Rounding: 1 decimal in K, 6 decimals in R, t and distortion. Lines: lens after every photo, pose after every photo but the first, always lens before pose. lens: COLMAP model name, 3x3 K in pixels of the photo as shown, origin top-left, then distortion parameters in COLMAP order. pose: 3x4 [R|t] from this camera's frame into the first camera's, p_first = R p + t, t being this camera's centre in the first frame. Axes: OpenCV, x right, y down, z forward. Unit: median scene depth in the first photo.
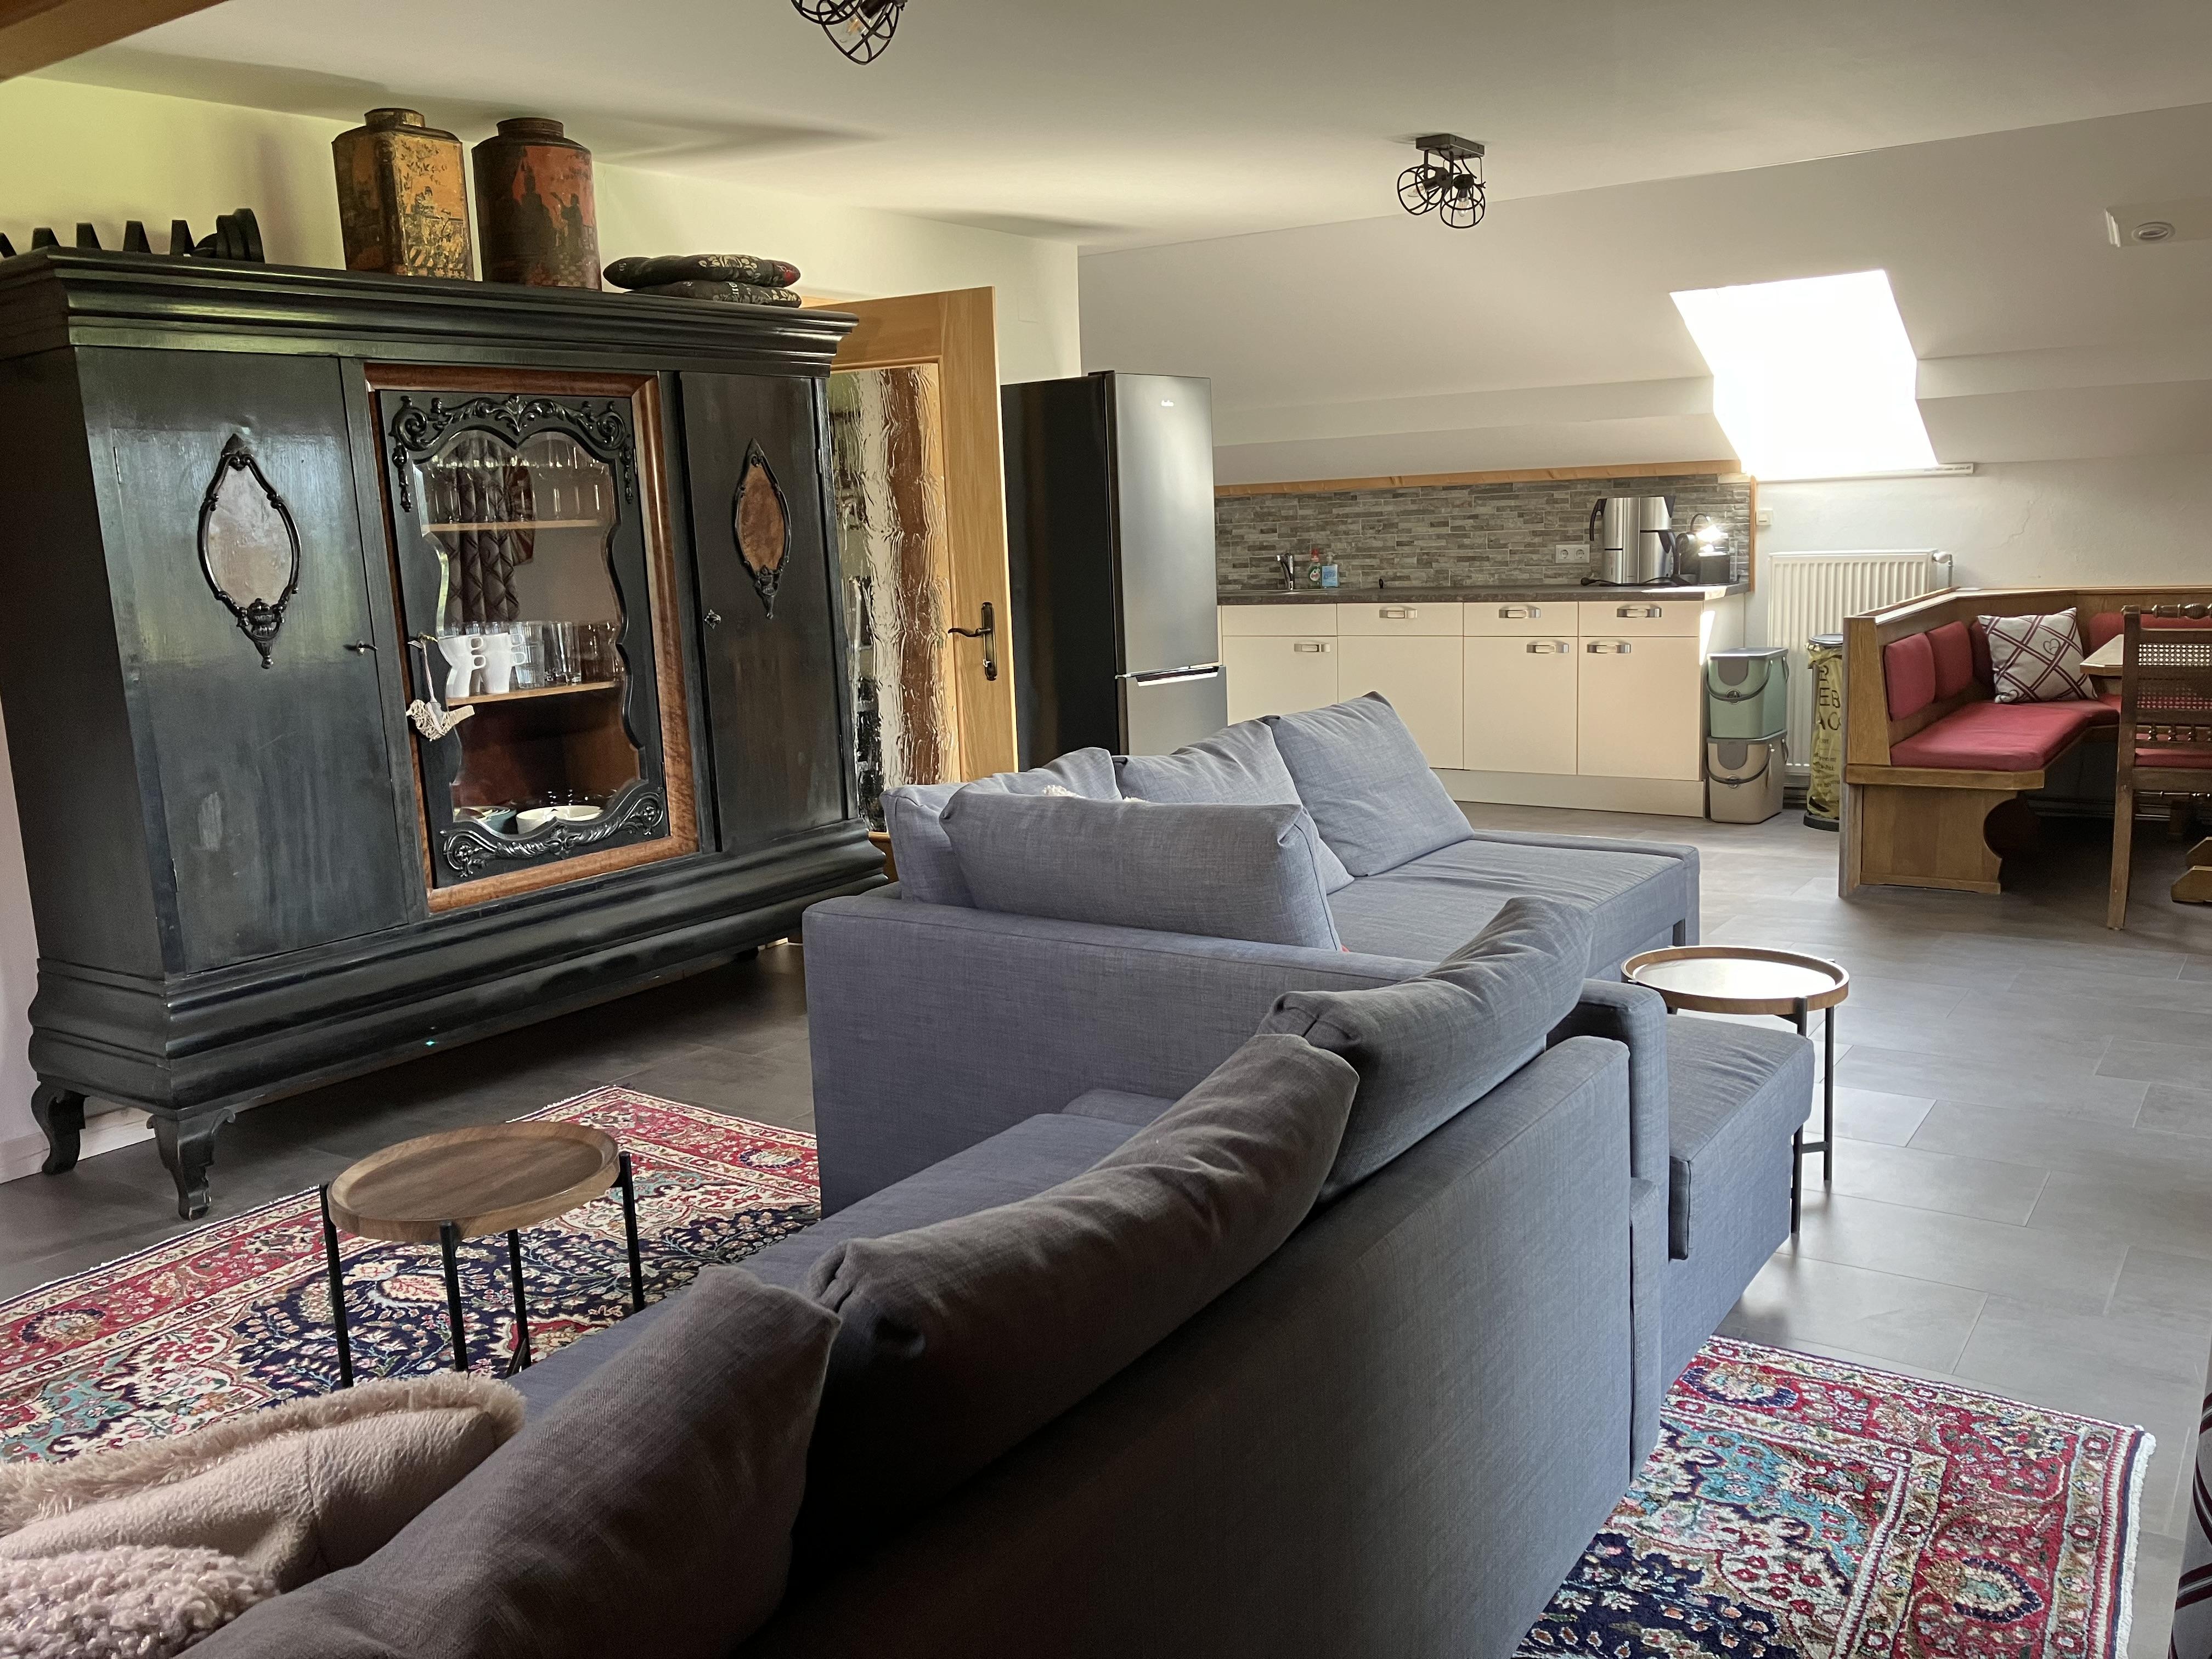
lens RADIAL K [[1813.0, 0, 1094.0], [0, 1813.0, 825.4], [0, 0, 1]] dist [0.022678, -0.035202]
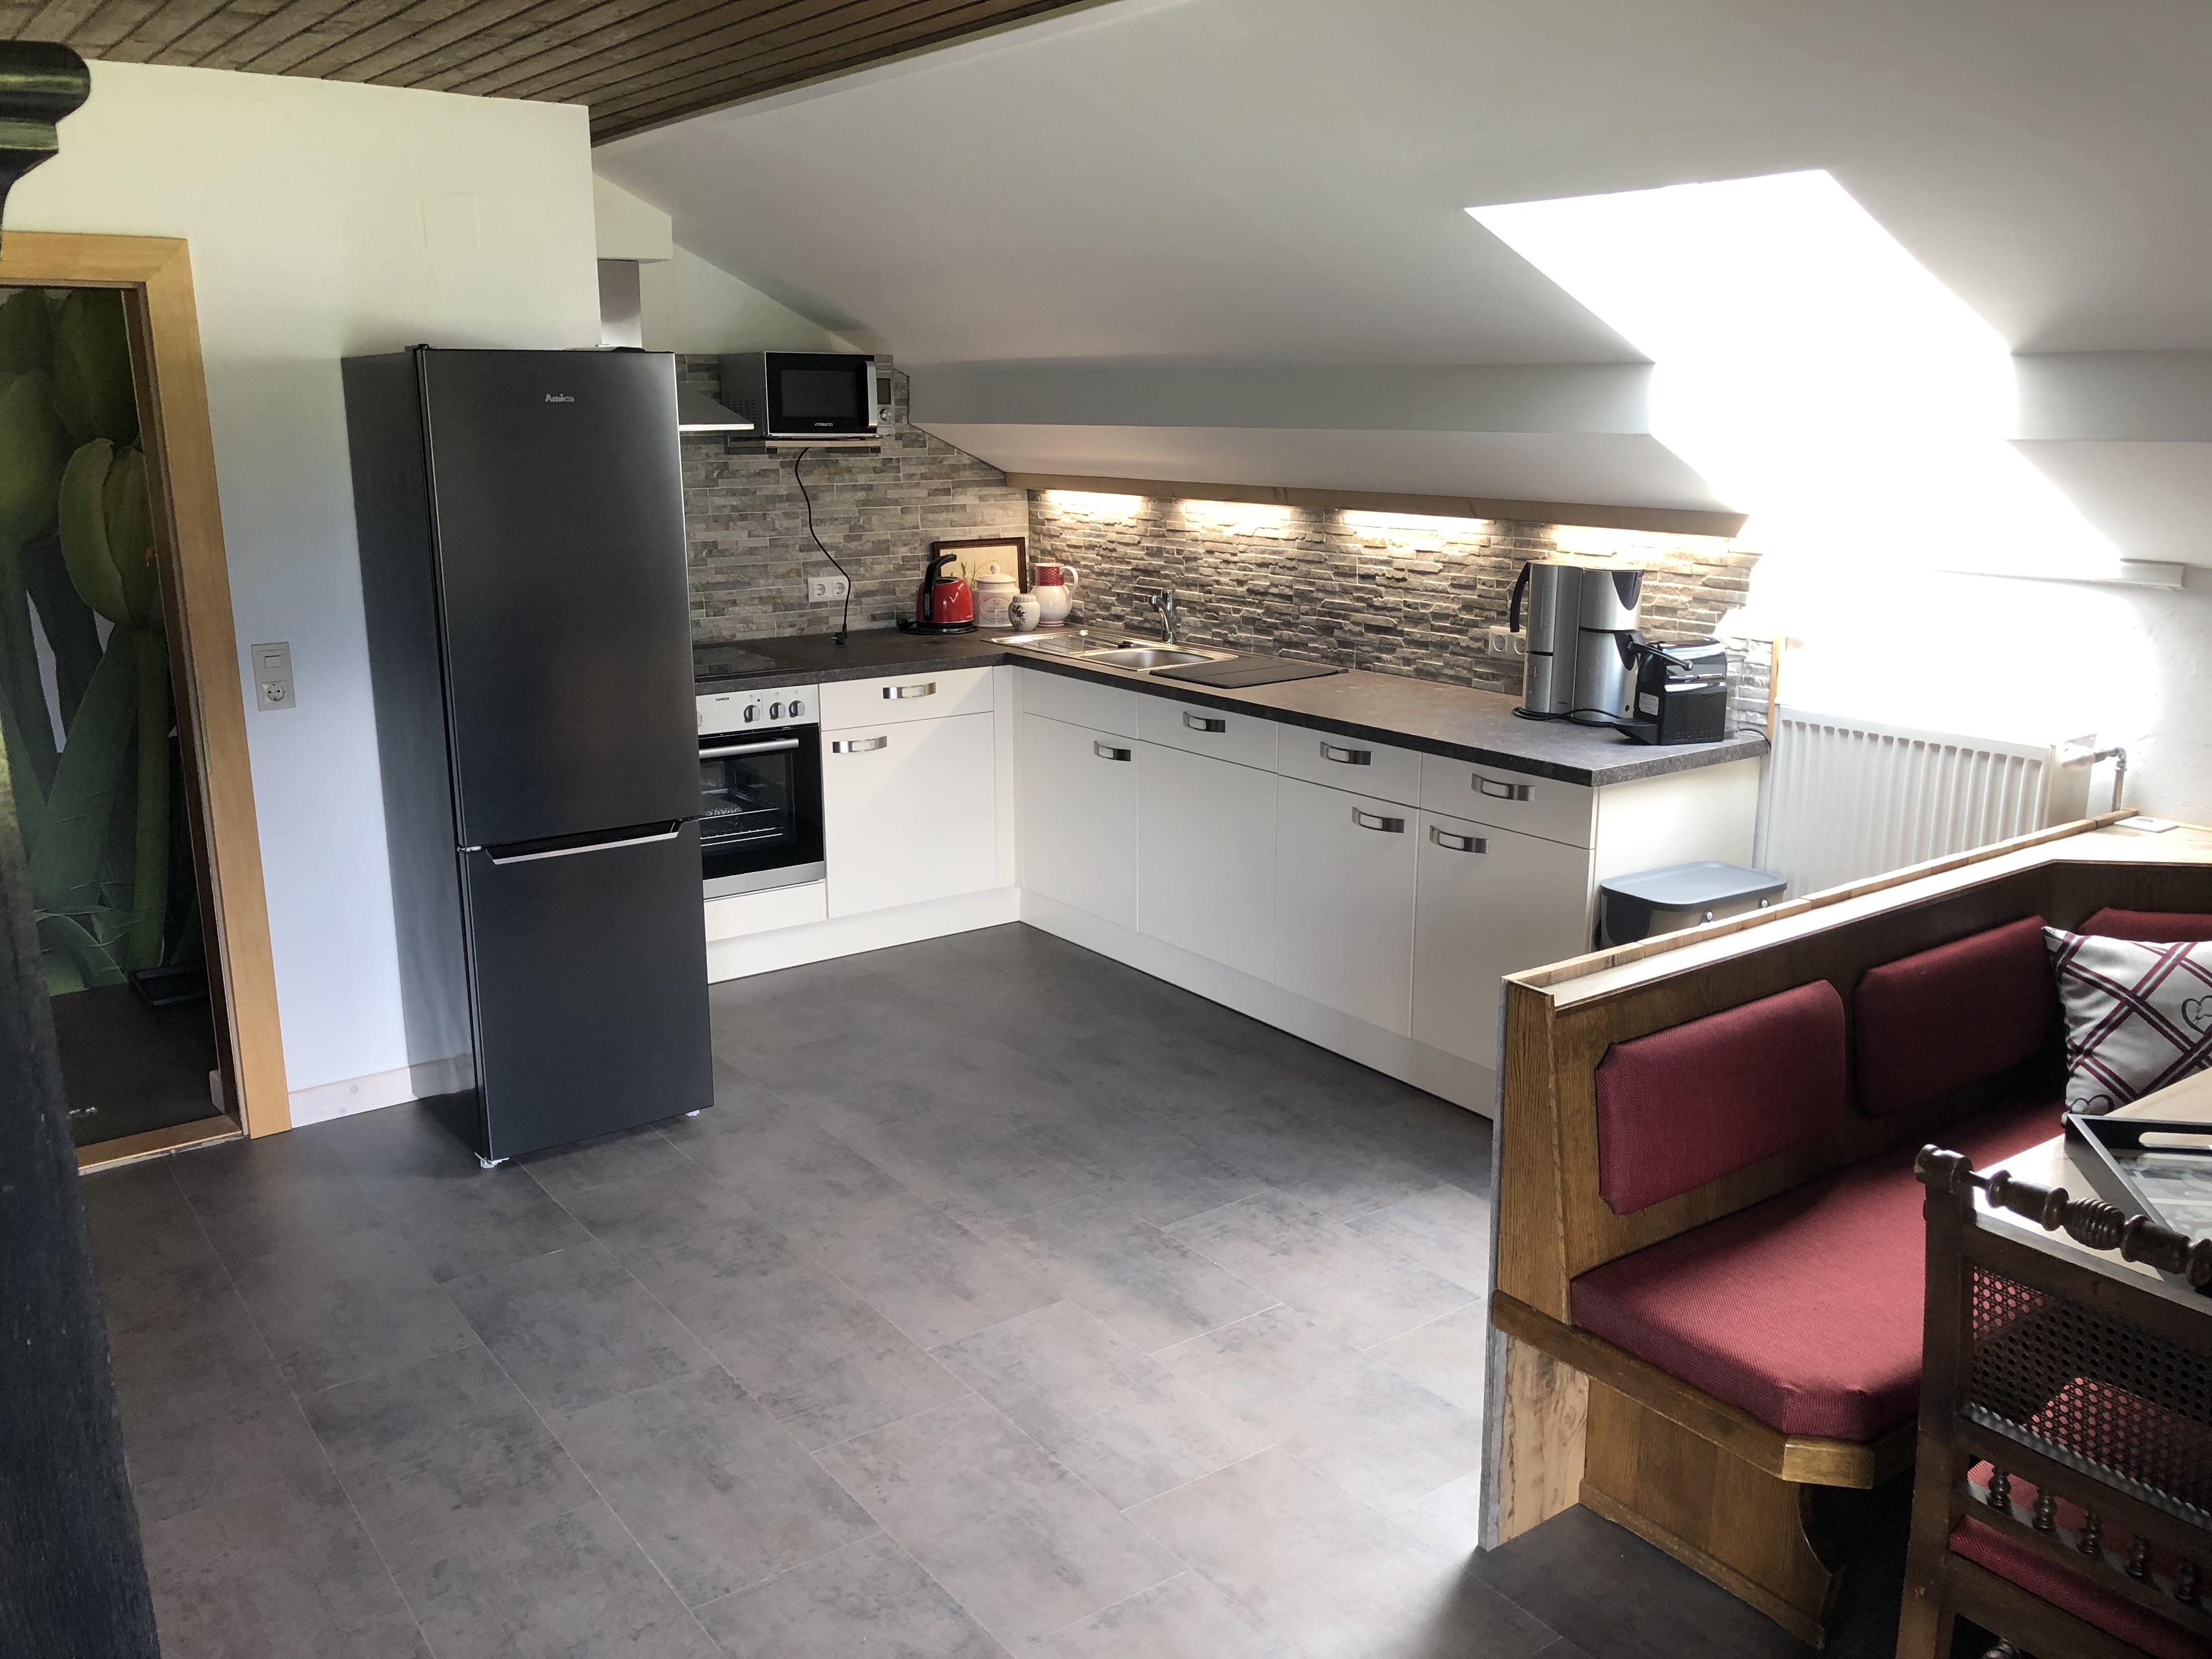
lens RADIAL K [[1821.6, 0, 1094.9], [0, 1821.6, 830.0], [0, 0, 1]] dist [0.018579, -0.015941]
pose [[0.942041, 0.121683, -0.312653, 0.293834], [-0.098480, 0.991149, 0.089026, -0.116061], [0.320719, -0.053076, 0.945686, 0.357260]]
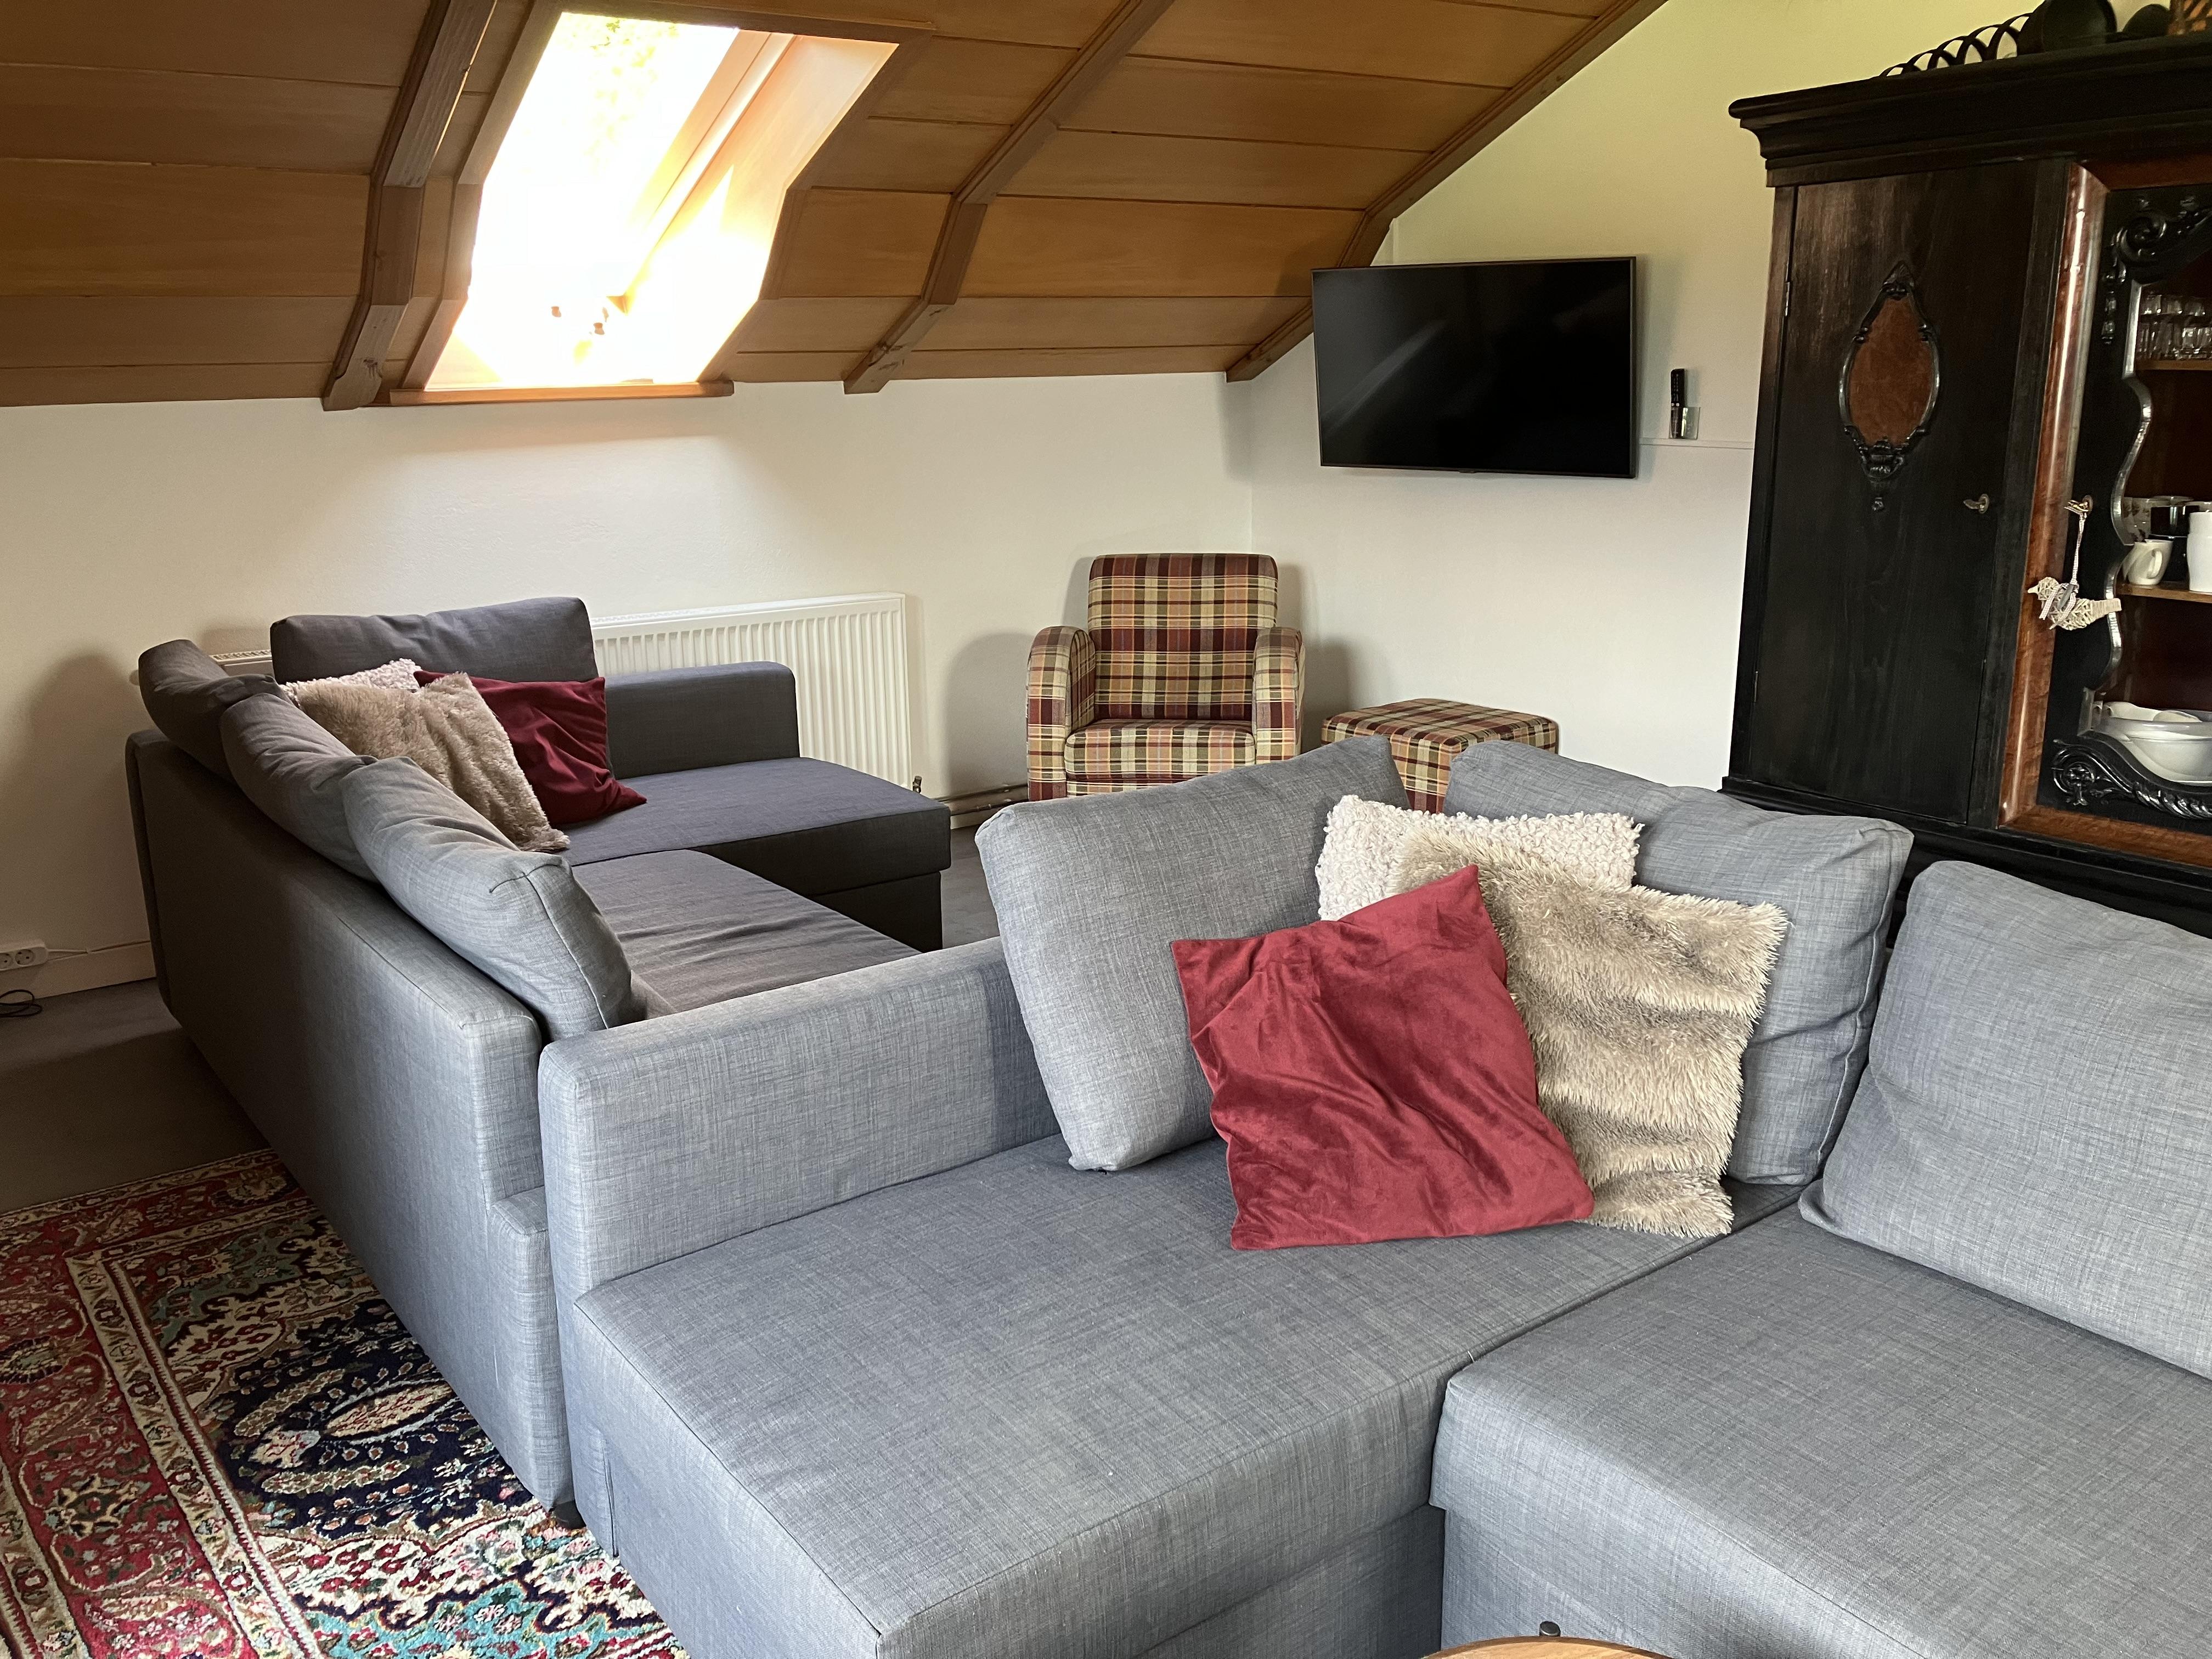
lens RADIAL K [[1813.0, 0, 1086.9], [0, 1813.0, 830.0], [0, 0, 1]] dist [0.022678, -0.035202]
pose [[-0.331441, 0.285827, -0.899138, 1.006835], [-0.129068, 0.930310, 0.343313, -0.344987], [0.934606, 0.229838, -0.271452, 1.525054]]
